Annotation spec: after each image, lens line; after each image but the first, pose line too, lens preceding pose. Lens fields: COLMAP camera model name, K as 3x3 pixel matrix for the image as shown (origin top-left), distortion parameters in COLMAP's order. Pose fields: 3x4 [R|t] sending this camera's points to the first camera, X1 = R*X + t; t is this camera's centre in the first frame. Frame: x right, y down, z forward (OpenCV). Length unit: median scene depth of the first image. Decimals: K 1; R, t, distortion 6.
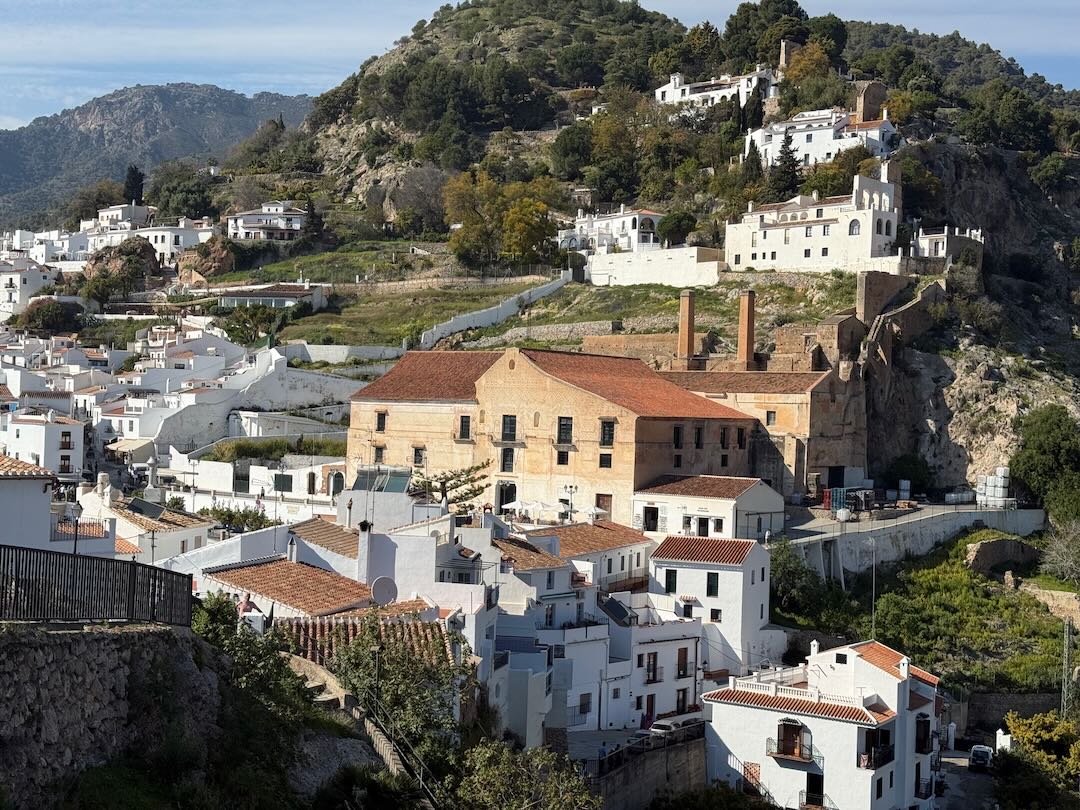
lens RADIAL K [[1518.3, 0, 525.1], [0, 1518.3, 442.3], [0, 0, 1]] dist [0.104113, 0.000000]
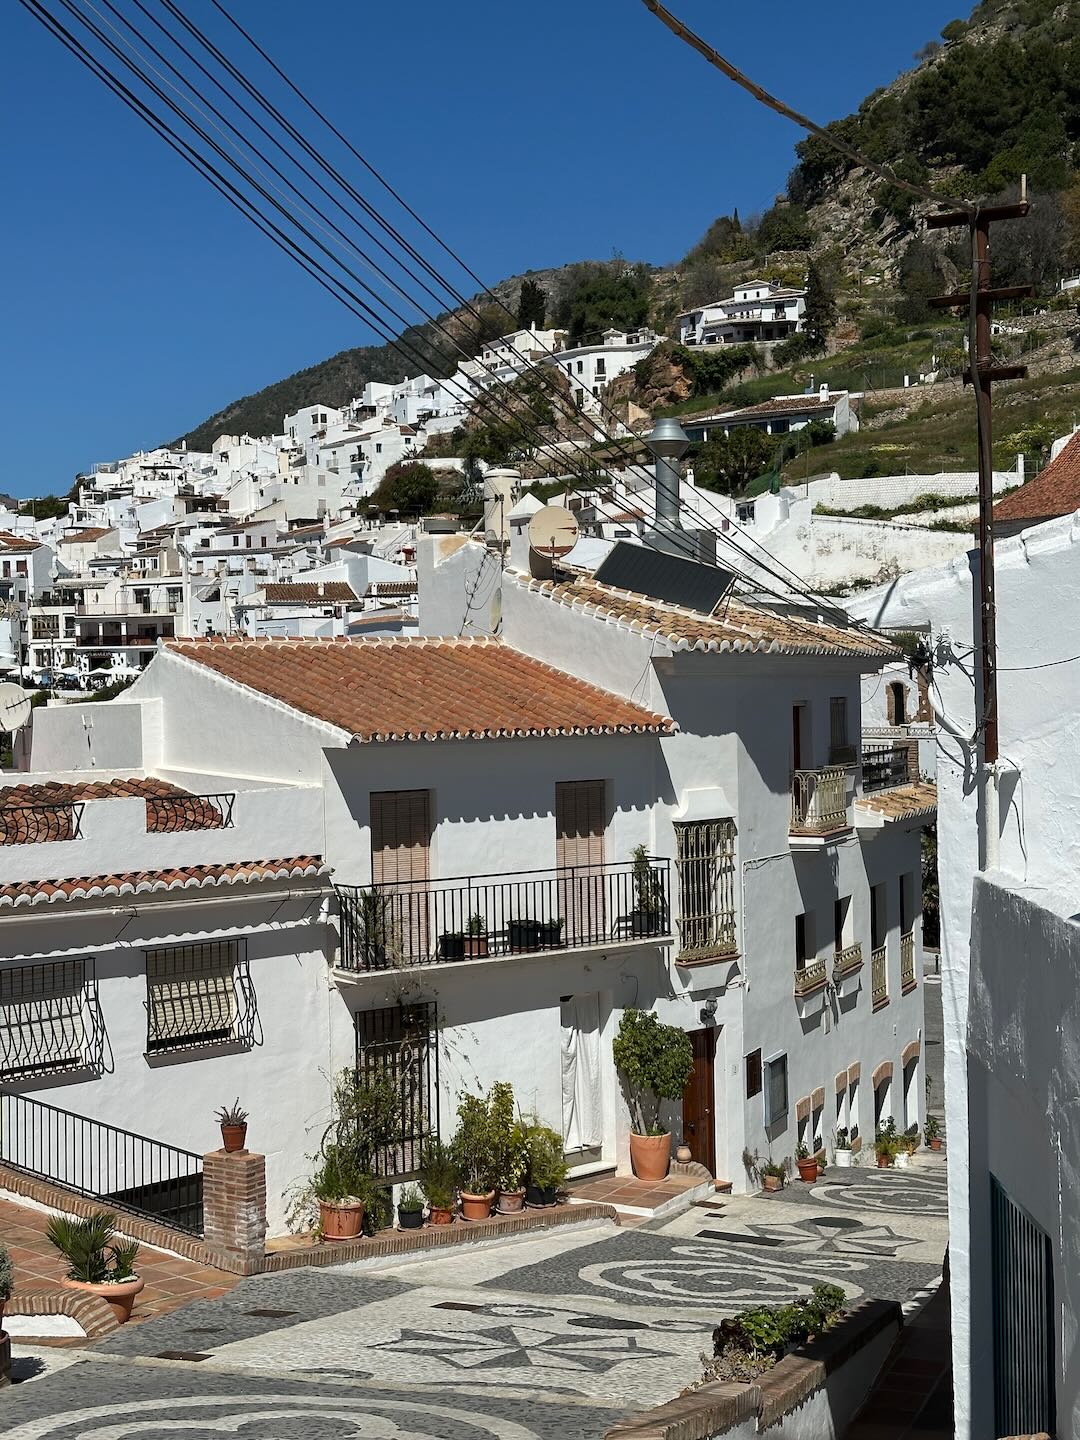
lens RADIAL K [[1994.4, 0, 549.0], [0, 1994.4, 745.0], [0, 0, 1]] dist [0.139026, 0.000000]
pose [[0.968352, -0.046893, -0.245142, -0.055285], [0.049253, 0.998780, 0.003502, 0.020718], [0.244679, -0.015465, 0.969481, 0.198084]]
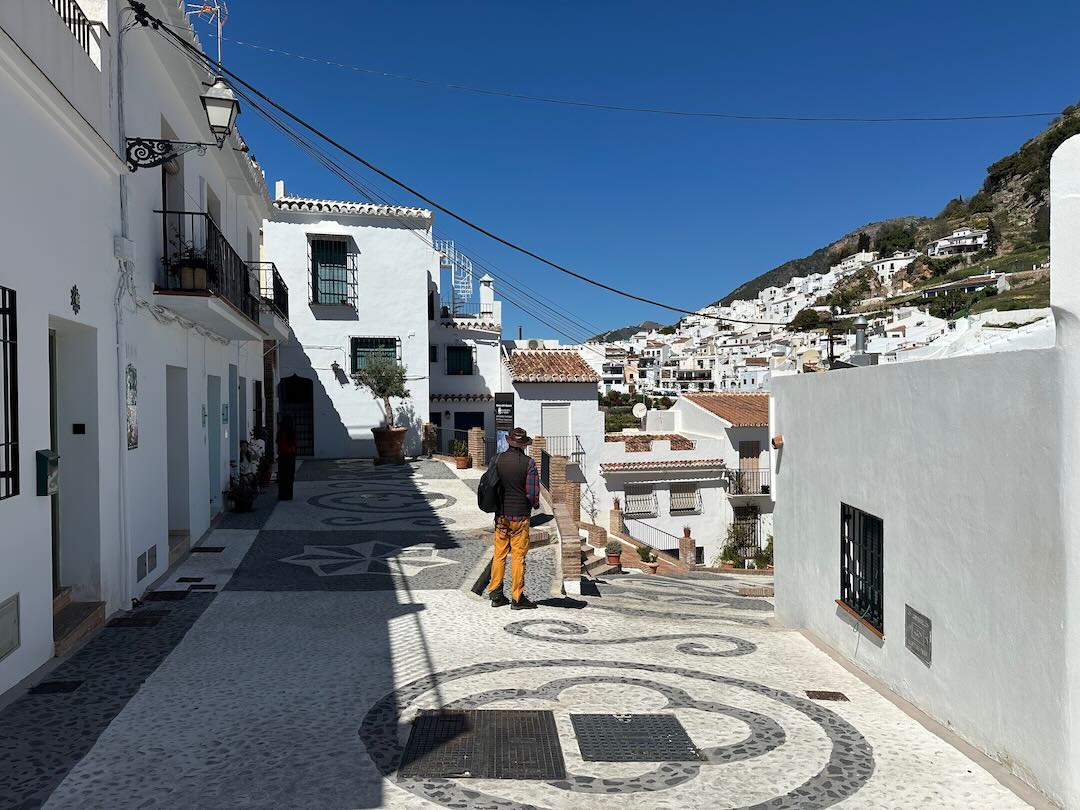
lens RADIAL K [[759.5, 0, 537.7], [0, 759.5, 412.5], [0, 0, 1]] dist [0.051175, -0.077214]
pose [[0.787434, -0.029013, -0.615715, -0.039200], [0.024689, 0.999575, -0.015526, 0.019560], [0.615904, -0.002976, 0.787816, 0.175568]]
